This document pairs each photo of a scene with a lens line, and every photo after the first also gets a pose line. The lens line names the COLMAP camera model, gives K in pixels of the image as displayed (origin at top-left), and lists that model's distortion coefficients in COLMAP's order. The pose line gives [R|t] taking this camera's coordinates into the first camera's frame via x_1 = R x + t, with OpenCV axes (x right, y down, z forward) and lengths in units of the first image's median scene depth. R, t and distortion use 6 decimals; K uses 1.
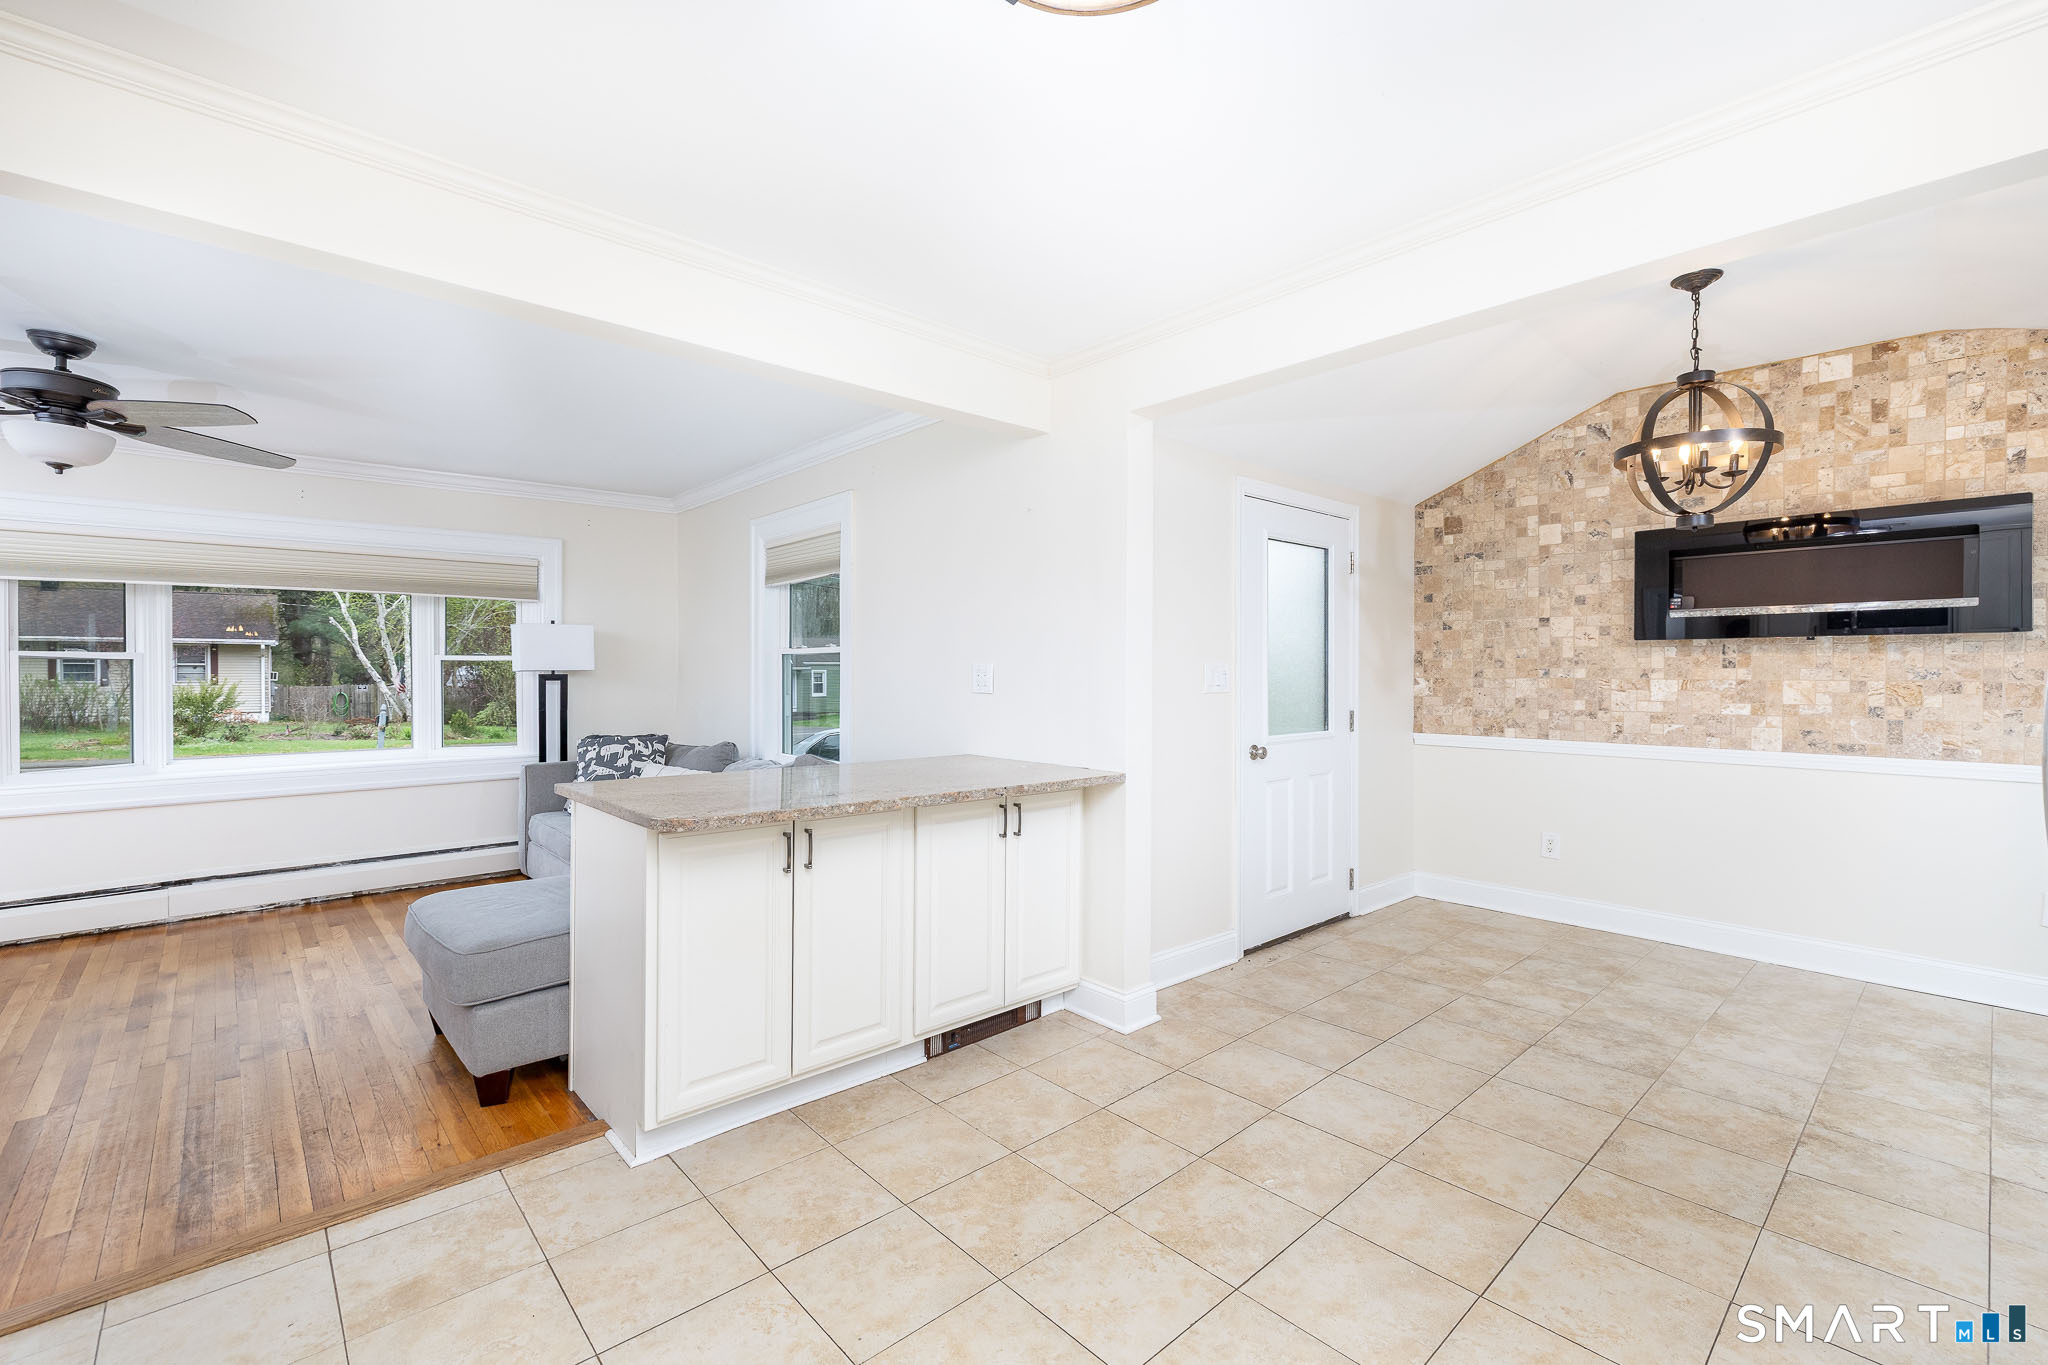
lens RADIAL K [[864.1, 0, 1017.9], [0, 864.1, 686.3], [0, 0, 1]] dist [0.001536, -0.000318]
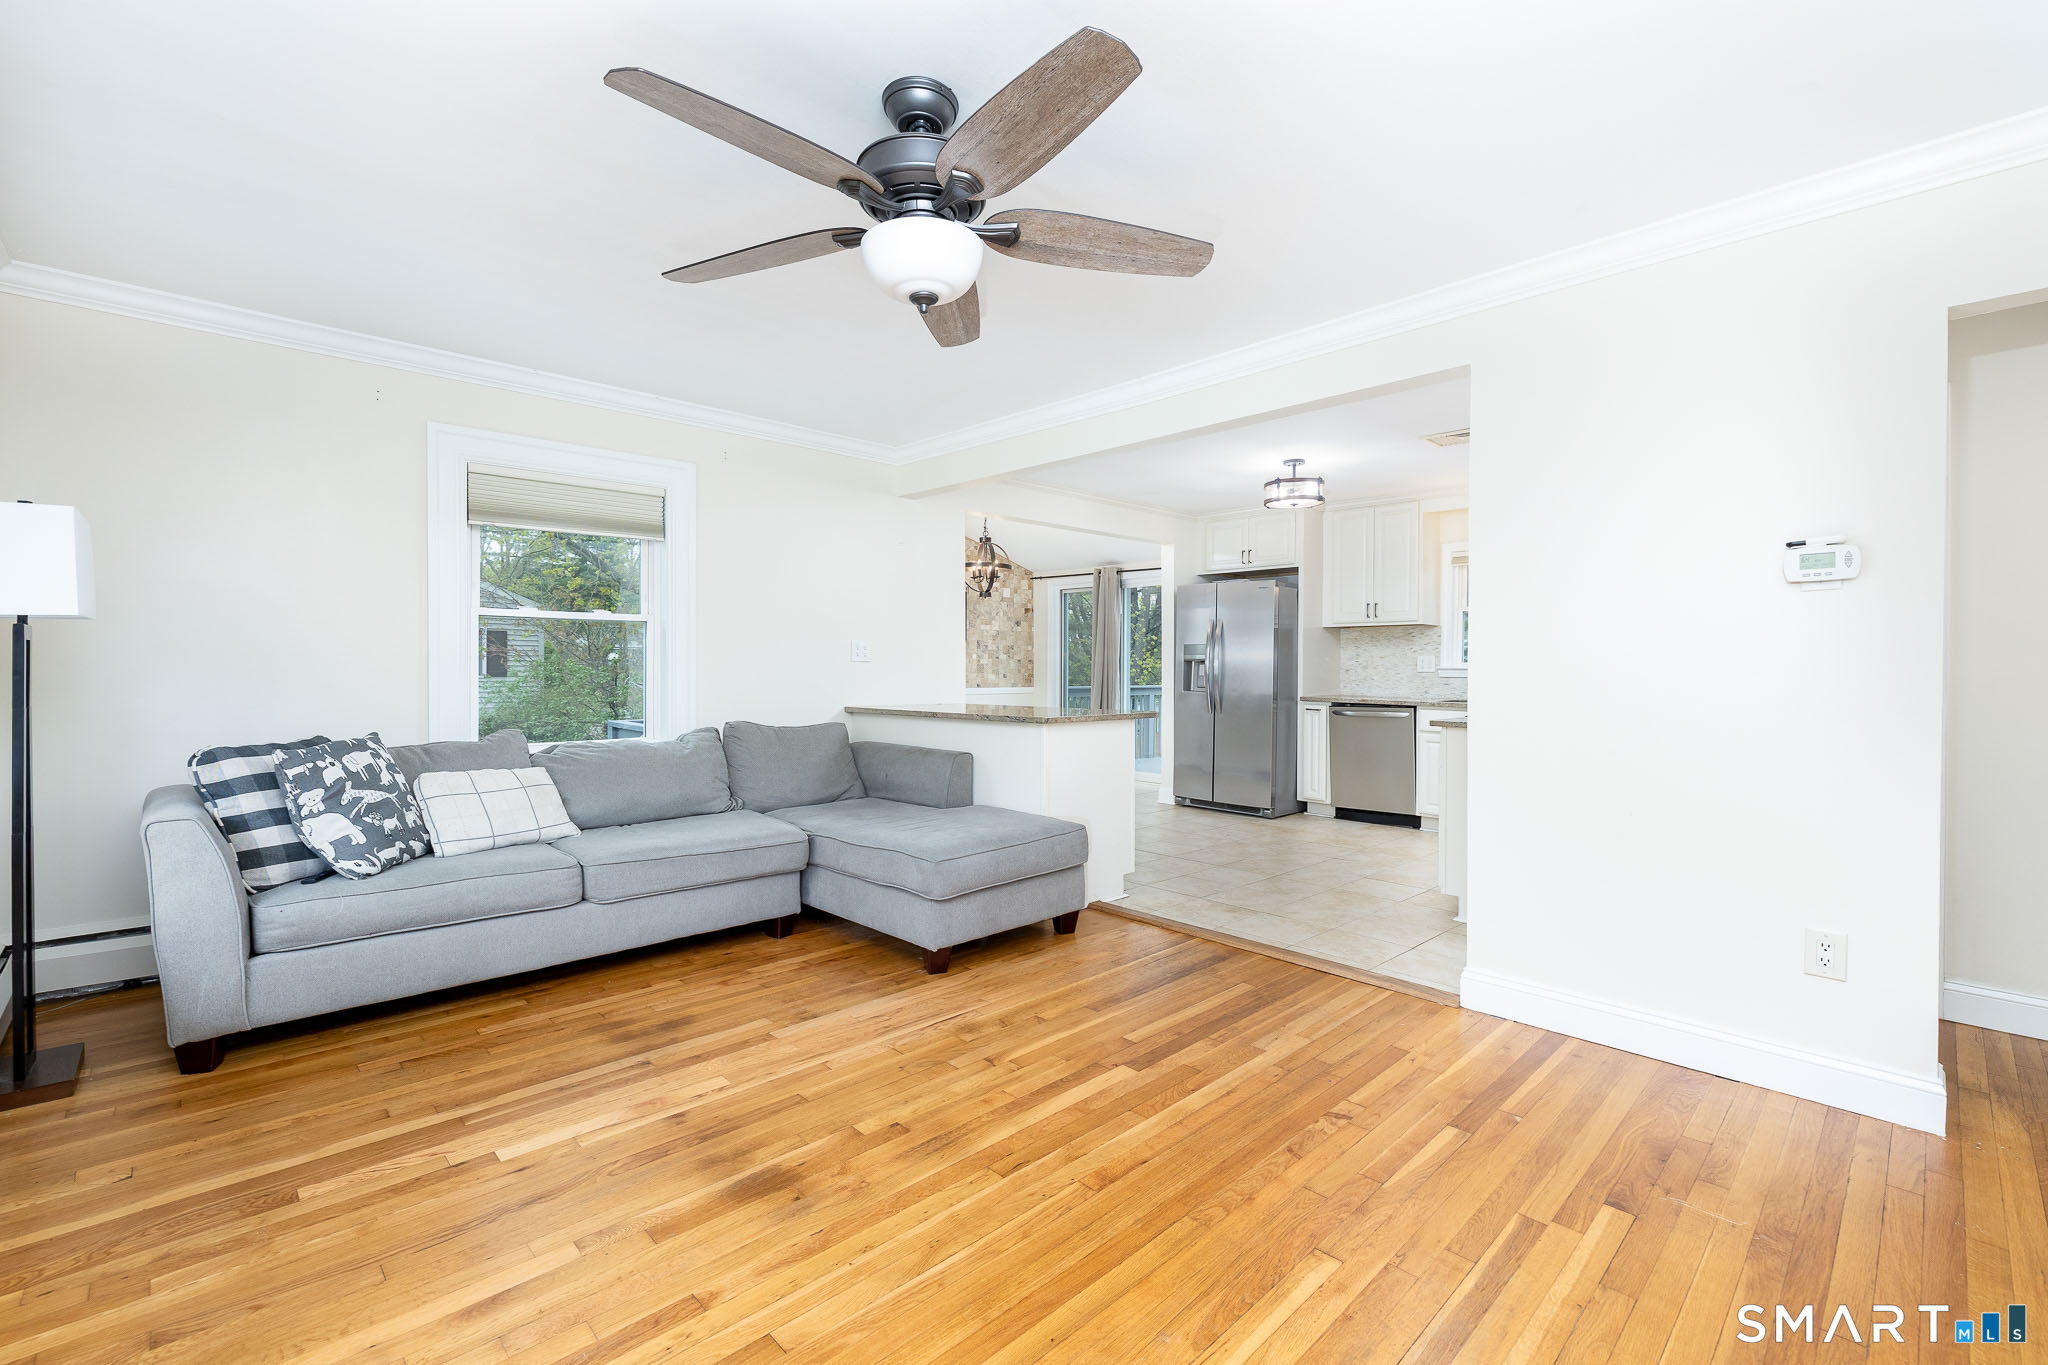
lens RADIAL K [[864.1, 0, 989.0], [0, 864.1, 672.3], [0, 0, 1]] dist [0.001536, -0.000318]
pose [[0.015987, -0.006909, 0.999848, -1.048540], [0.011607, 0.999910, 0.006724, 0.013741], [-0.999805, 0.011497, 0.016066, 0.557615]]
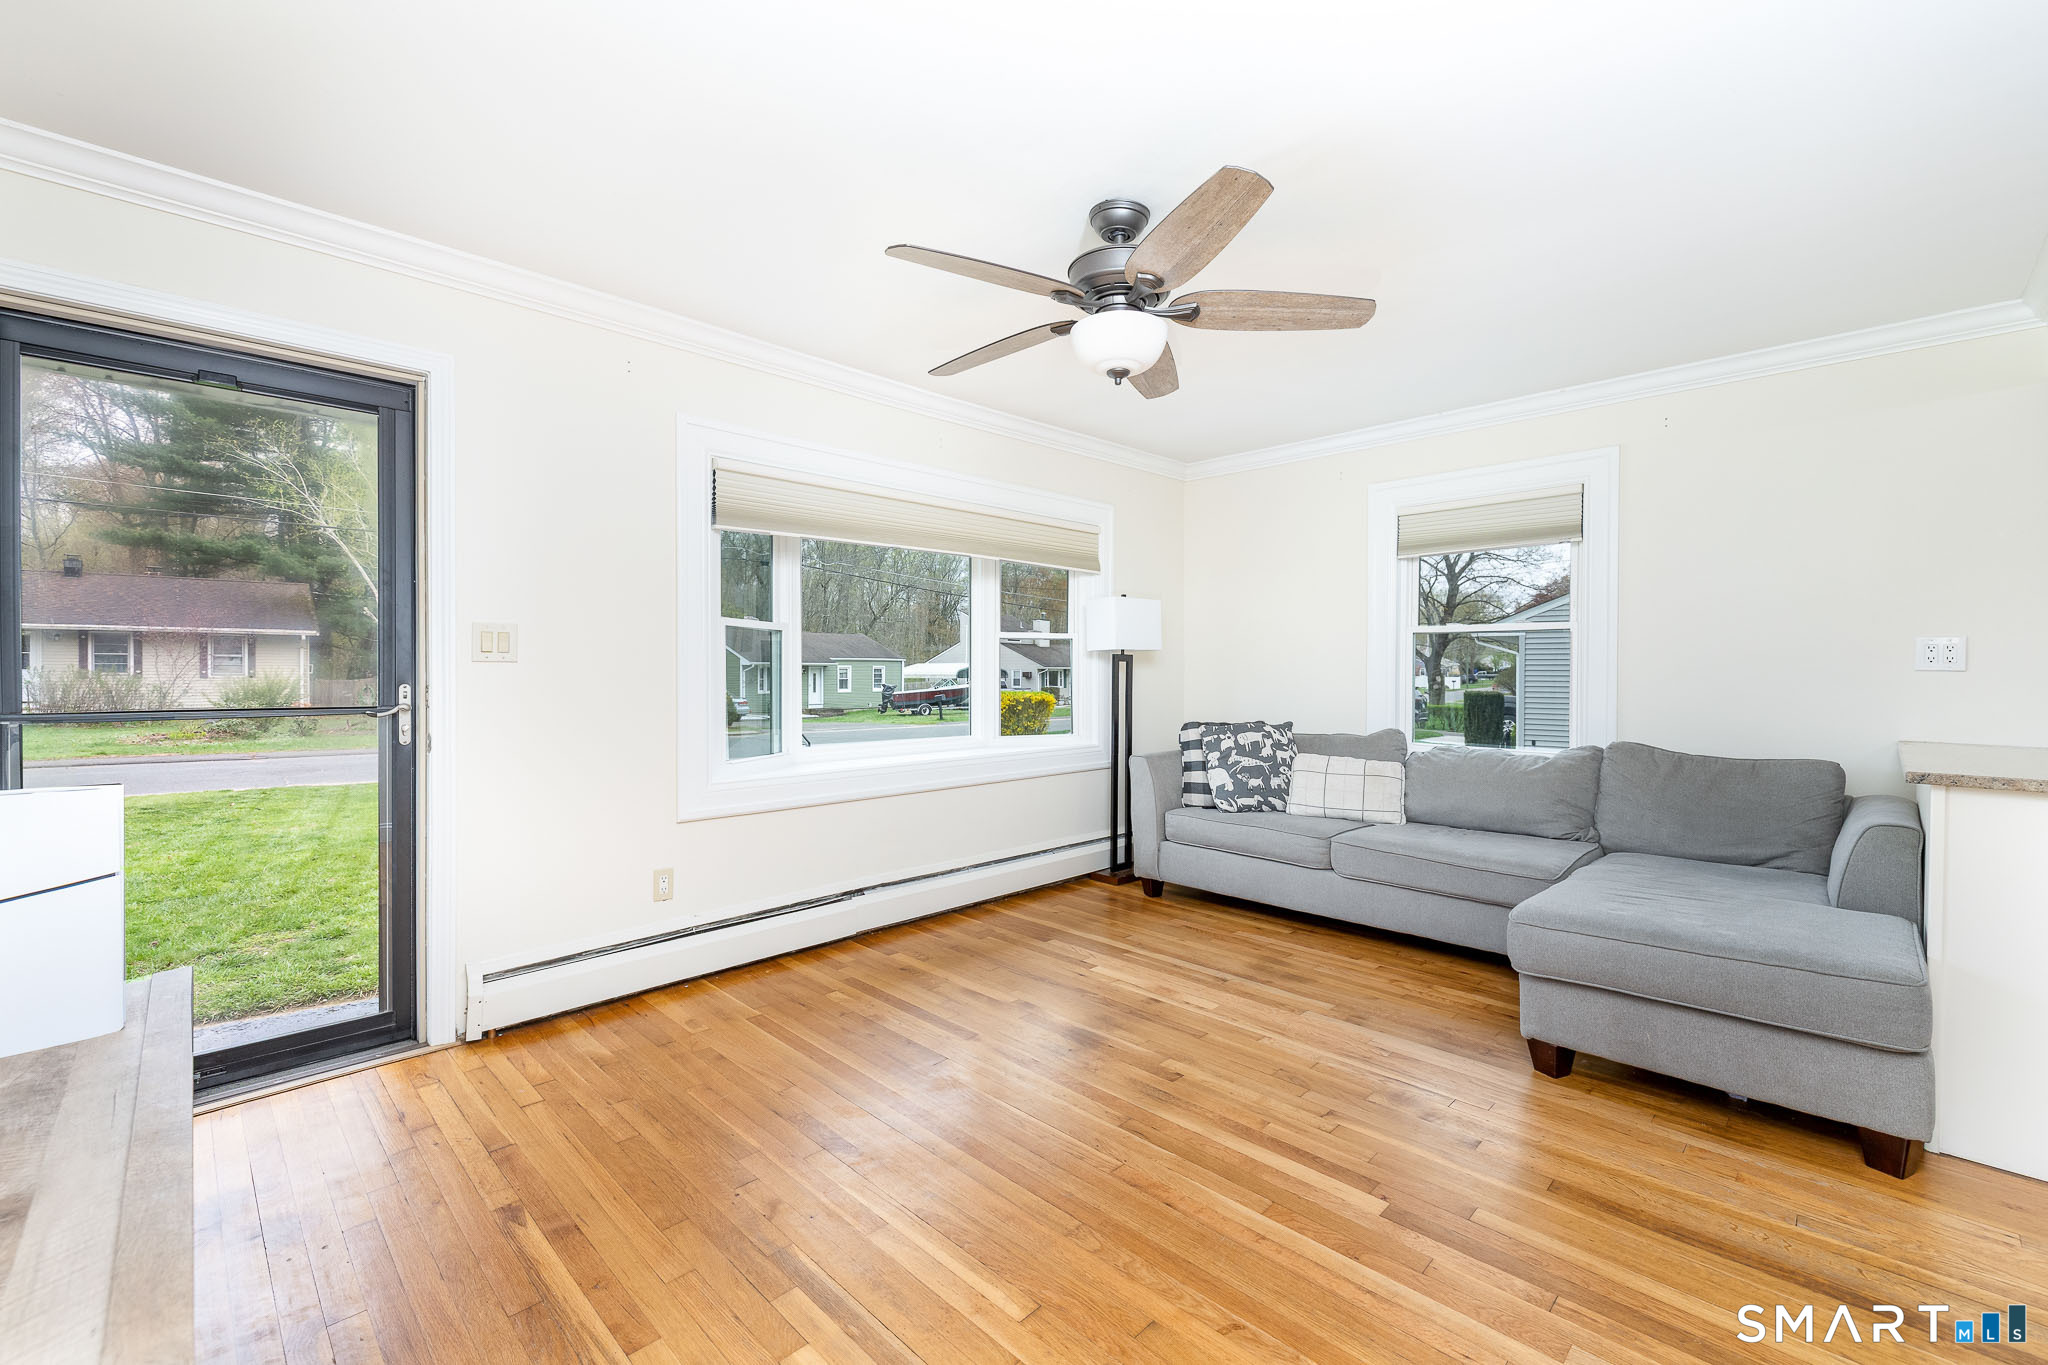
lens RADIAL K [[864.1, 0, 1033.4], [0, 864.1, 675.2], [0, 0, 1]] dist [0.001536, -0.000318]
pose [[0.999306, 0.003583, 0.037088, -0.722249], [-0.003219, 0.999946, -0.009863, 0.018075], [-0.037121, 0.009737, 0.999263, 0.119957]]
